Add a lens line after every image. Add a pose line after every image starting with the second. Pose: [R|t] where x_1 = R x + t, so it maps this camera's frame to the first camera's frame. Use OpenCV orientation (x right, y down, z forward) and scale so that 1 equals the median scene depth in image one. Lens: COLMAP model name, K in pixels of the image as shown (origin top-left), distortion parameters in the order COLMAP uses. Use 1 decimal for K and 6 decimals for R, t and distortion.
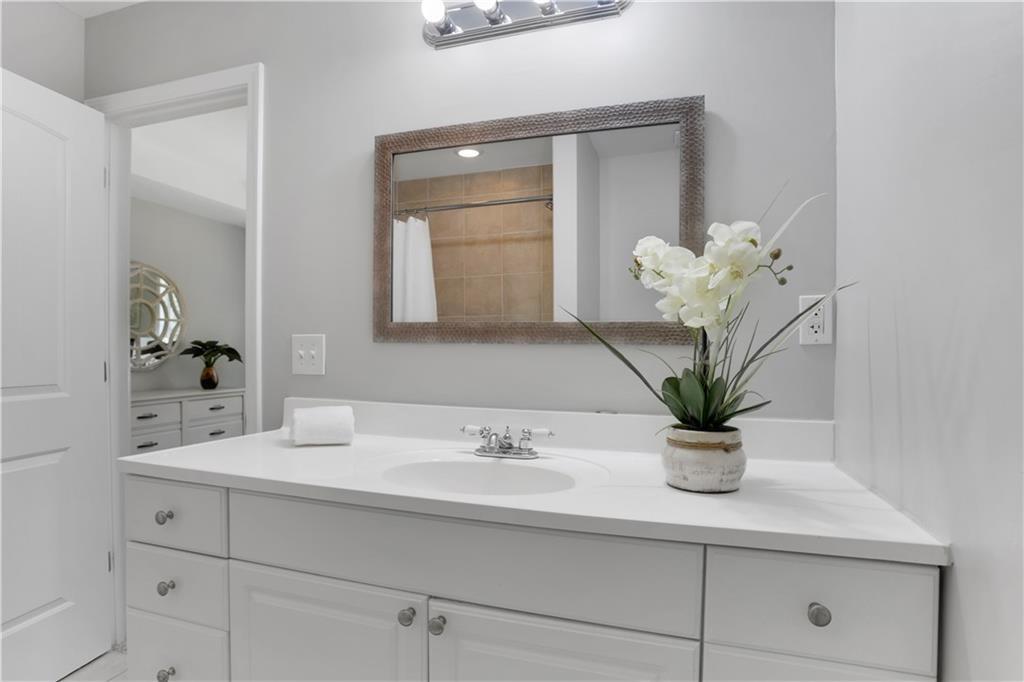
lens RADIAL K [[511.5, 0, 514.3], [0, 511.5, 342.6], [0, 0, 1]] dist [-0.058754, 0.021514]
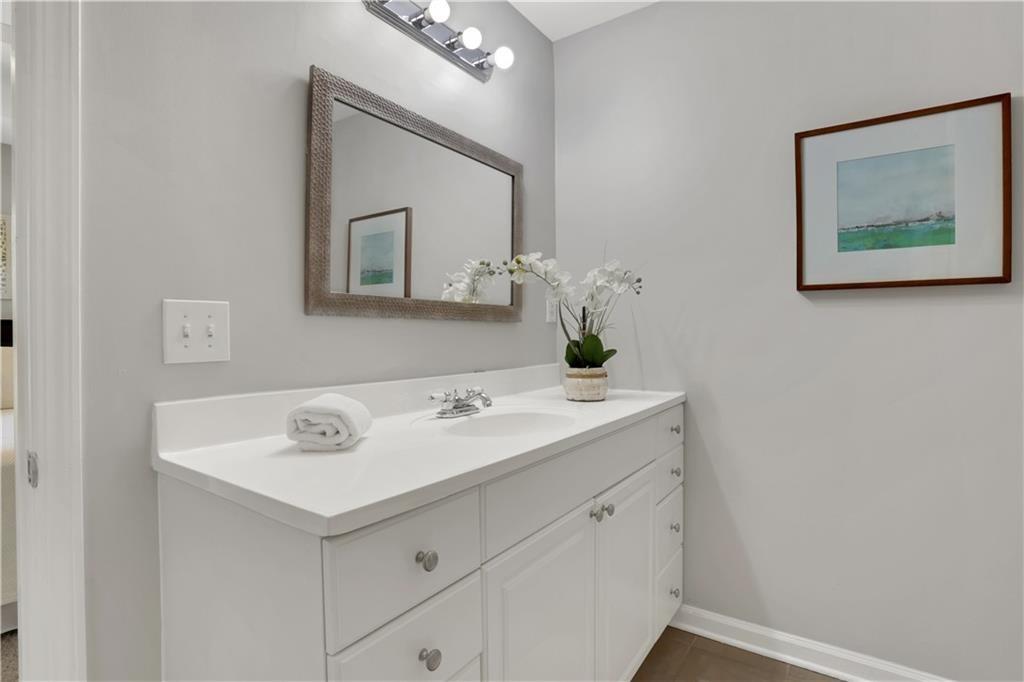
lens RADIAL K [[511.5, 0, 481.8], [0, 511.5, 326.6], [0, 0, 1]] dist [-0.058754, 0.021514]
pose [[0.331522, -0.008560, 0.943409, -1.073227], [-0.017194, 0.999738, 0.015113, 0.002474], [-0.943291, -0.021231, 0.331288, 0.550260]]
